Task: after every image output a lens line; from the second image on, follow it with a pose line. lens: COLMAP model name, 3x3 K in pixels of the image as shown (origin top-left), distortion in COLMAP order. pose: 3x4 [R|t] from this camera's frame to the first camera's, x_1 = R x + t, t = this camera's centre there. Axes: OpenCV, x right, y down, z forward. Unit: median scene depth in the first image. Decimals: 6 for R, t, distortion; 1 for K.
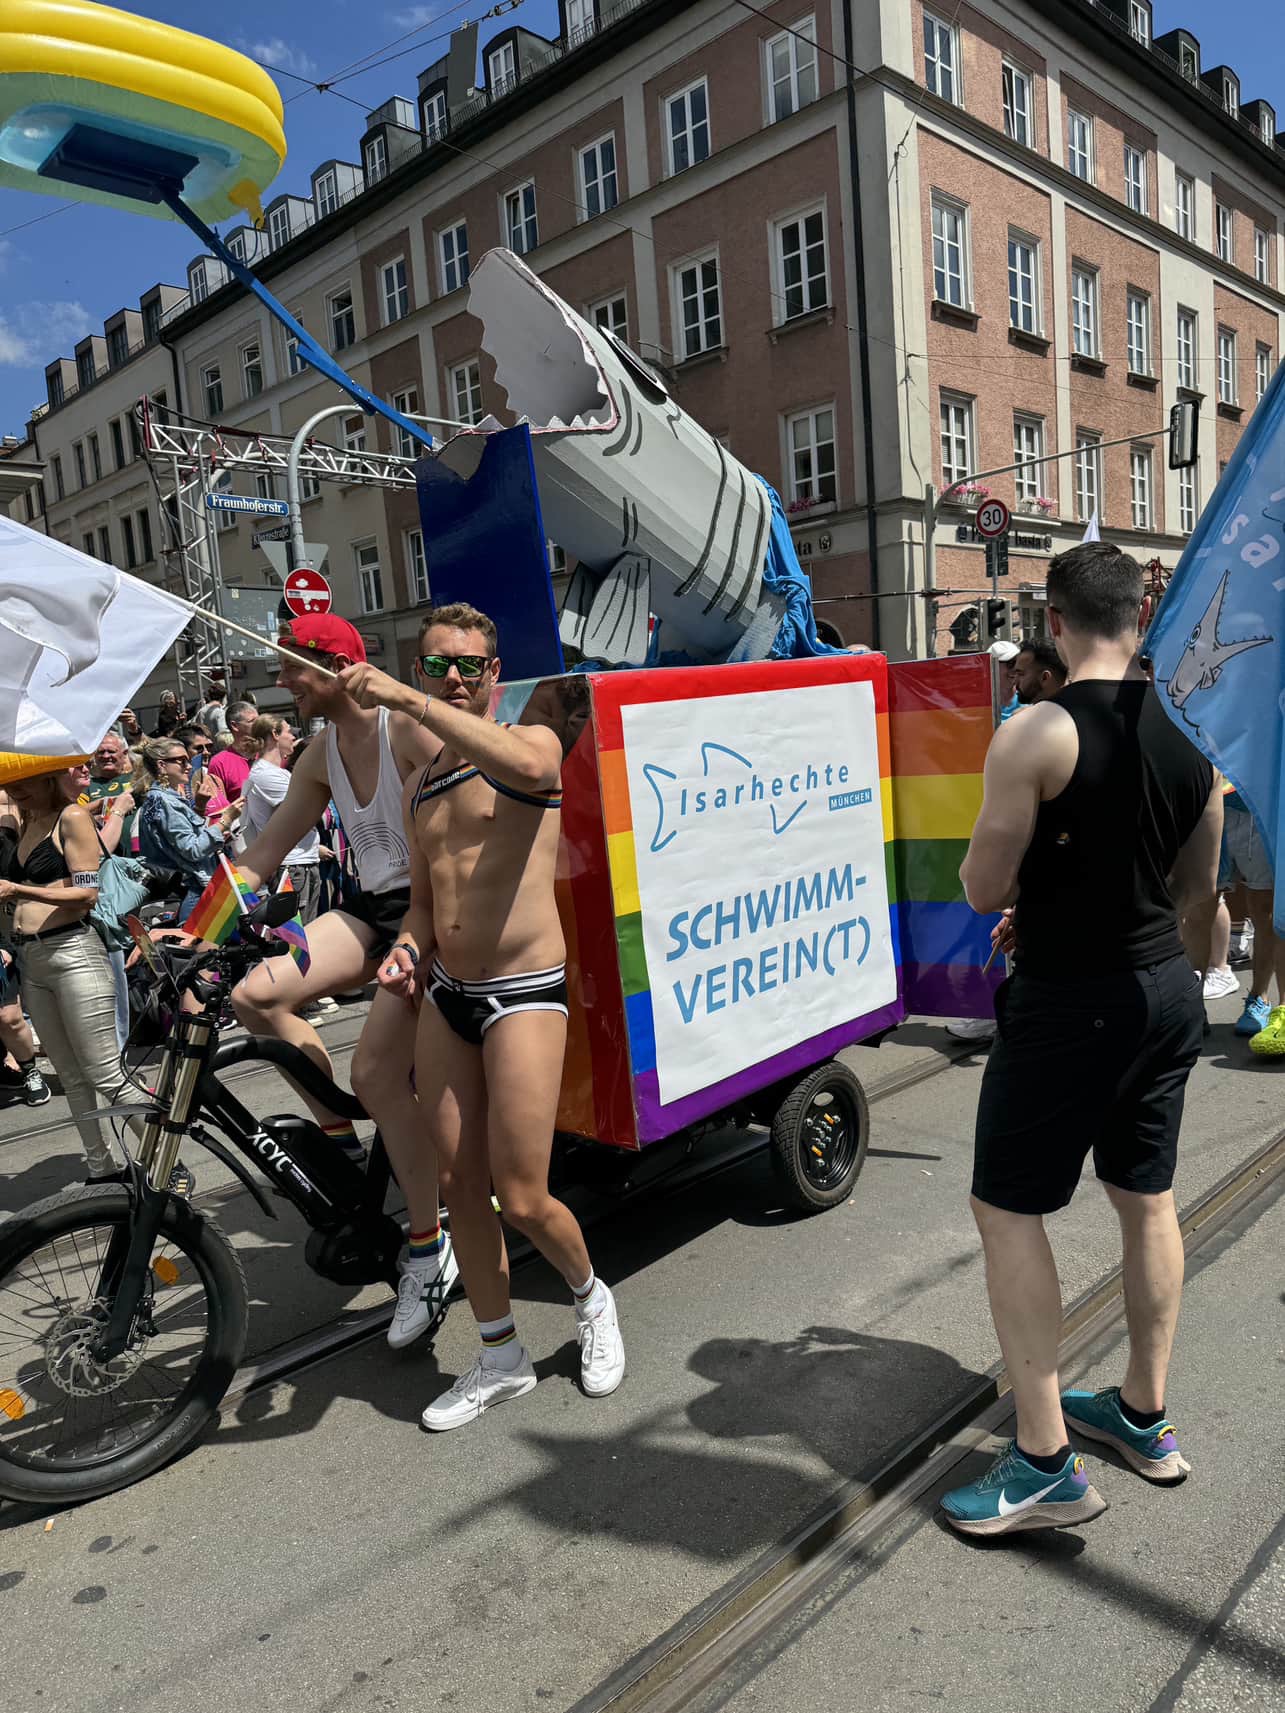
lens RADIAL K [[1211.0, 0, 633.6], [0, 1211.0, 877.9], [0, 0, 1]] dist [0.006086, -0.021814]
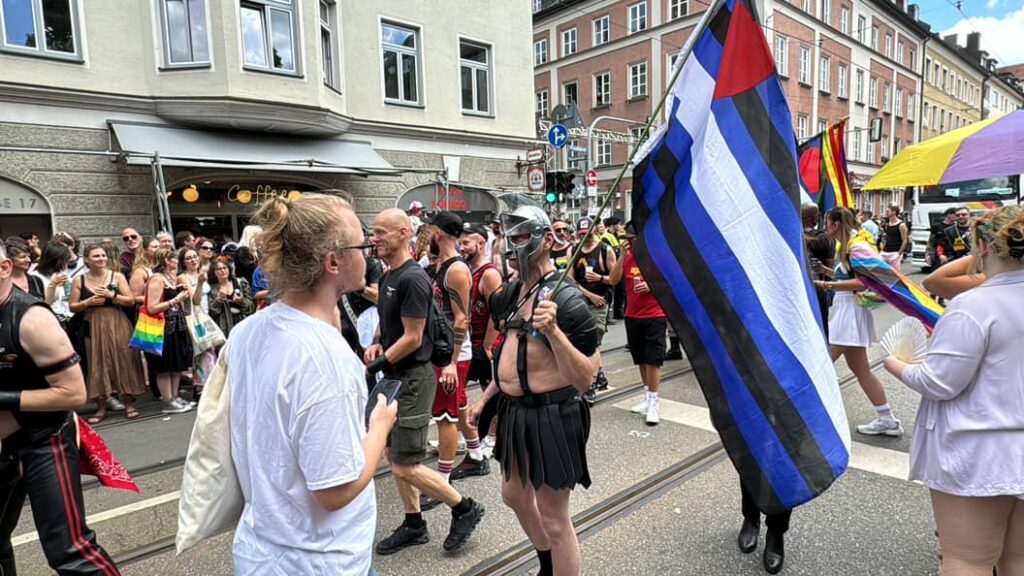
lens RADIAL K [[577.4, 0, 512.0], [0, 577.4, 288.0], [0, 0, 1]] dist [-0.000844, 0.001231]
pose [[0.998042, 0.046436, -0.041896, -0.238007], [-0.047105, 0.998775, -0.015129, 0.044470], [0.041142, 0.017073, 0.999007, -0.275530]]
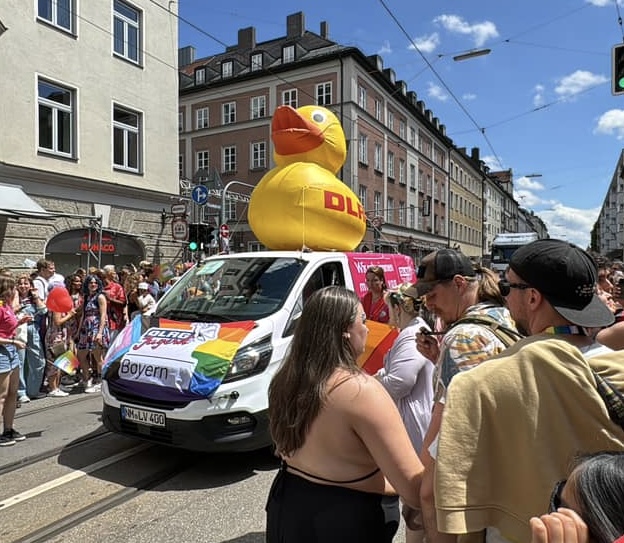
lens RADIAL K [[482.2, 0, 309.1], [0, 482.2, 273.4], [0, 0, 1]] dist [0.000625, -0.000428]
pose [[0.955930, 0.069207, 0.285322, -0.259851], [-0.033849, 0.991319, -0.127046, 0.041829], [-0.291637, 0.111790, 0.949974, -0.267579]]
